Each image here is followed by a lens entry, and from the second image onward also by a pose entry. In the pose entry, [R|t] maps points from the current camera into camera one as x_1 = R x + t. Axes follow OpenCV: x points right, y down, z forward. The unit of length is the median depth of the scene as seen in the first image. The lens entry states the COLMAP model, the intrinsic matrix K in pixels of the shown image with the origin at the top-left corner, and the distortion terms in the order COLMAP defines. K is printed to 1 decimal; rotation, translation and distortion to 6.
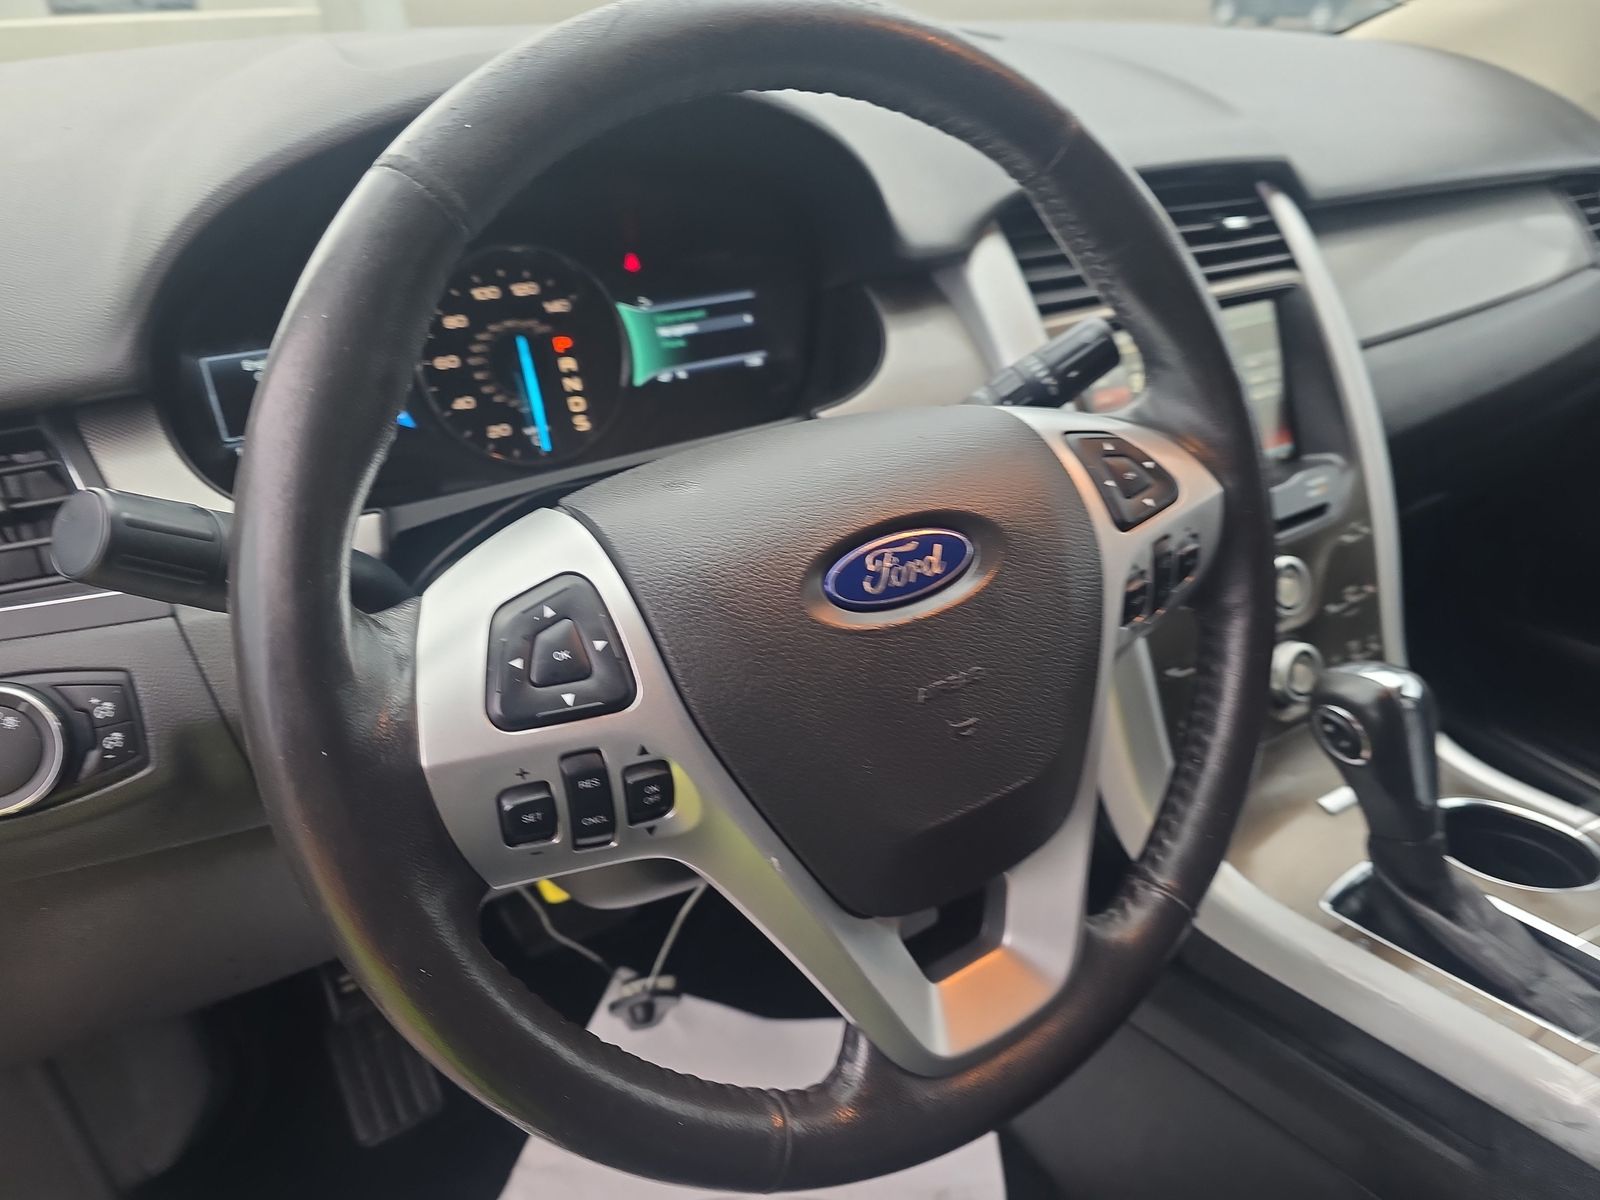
lens RADIAL K [[1108.3, 0, 808.8], [0, 1108.3, 610.0], [0, 0, 1]] dist [0.028293, -0.022859]
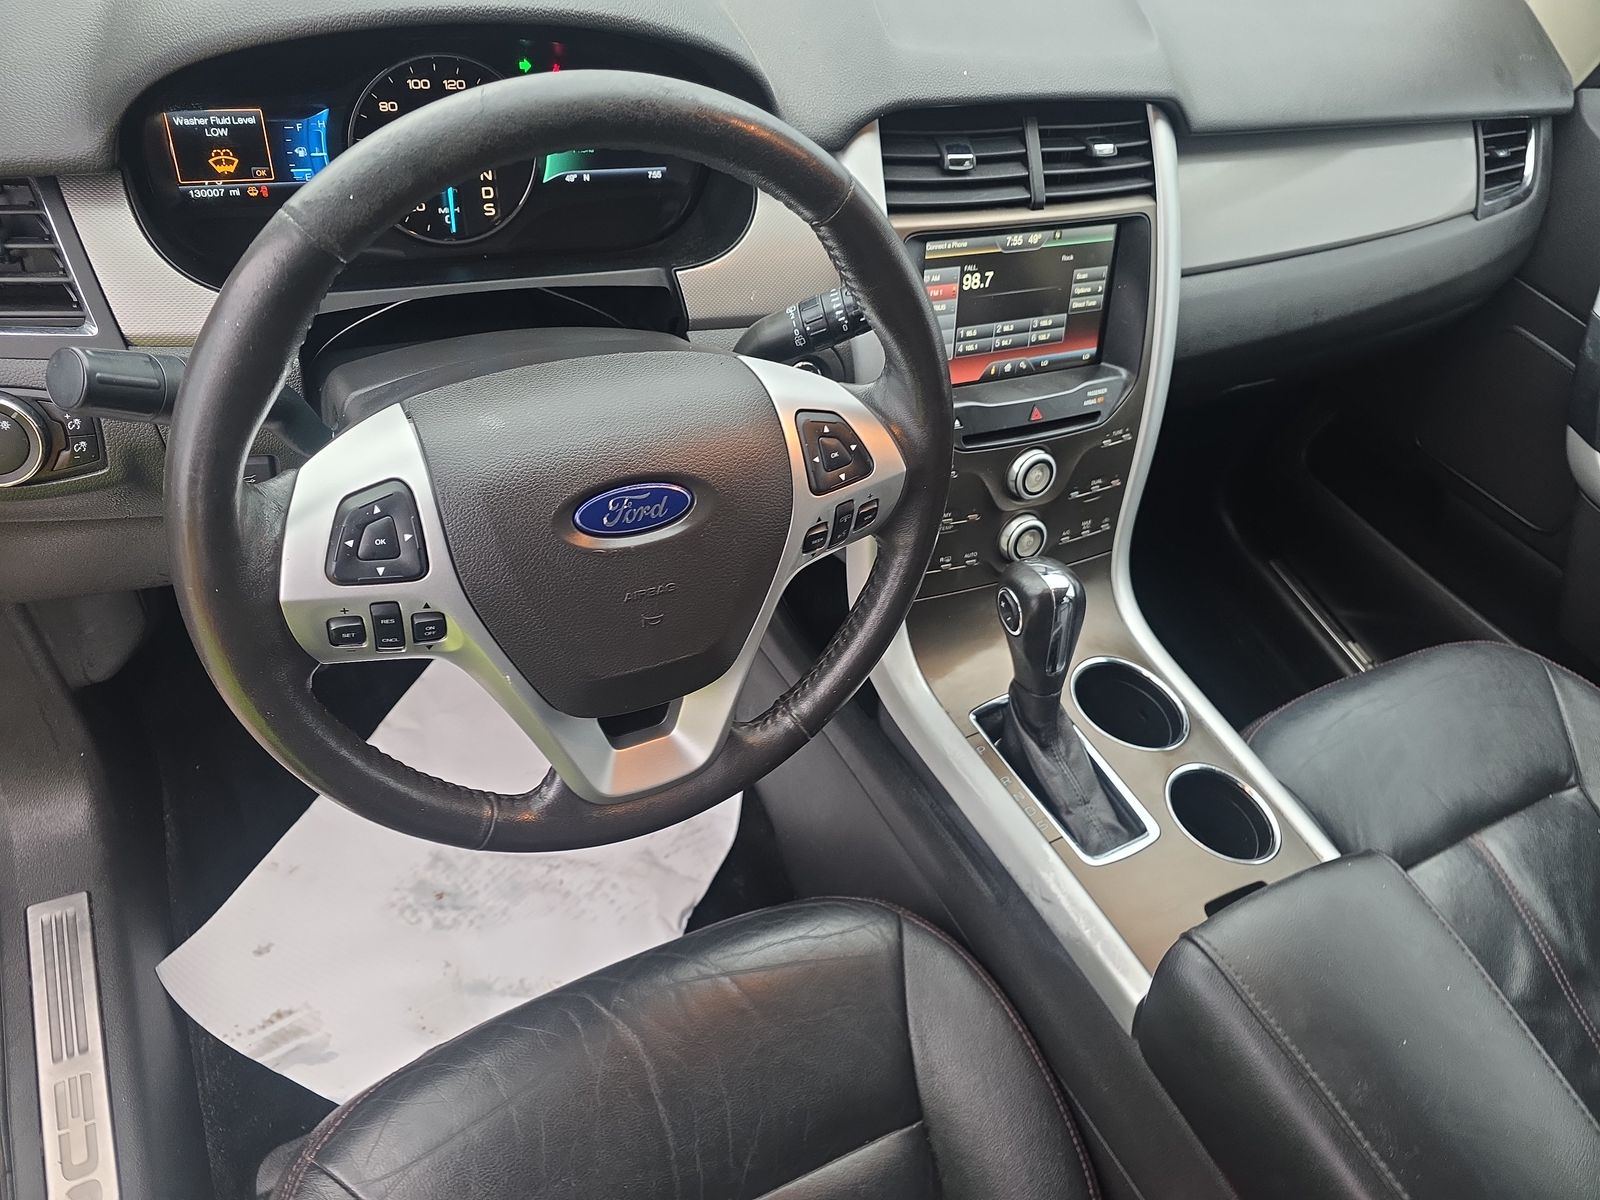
lens RADIAL K [[1108.3, 0, 794.9], [0, 1108.3, 586.1], [0, 0, 1]] dist [0.028293, -0.022859]
pose [[0.970697, 0.231018, 0.066165, 0.204871], [-0.239839, 0.914201, 0.326672, -0.449422], [0.014979, -0.332969, 0.942819, -0.389108]]
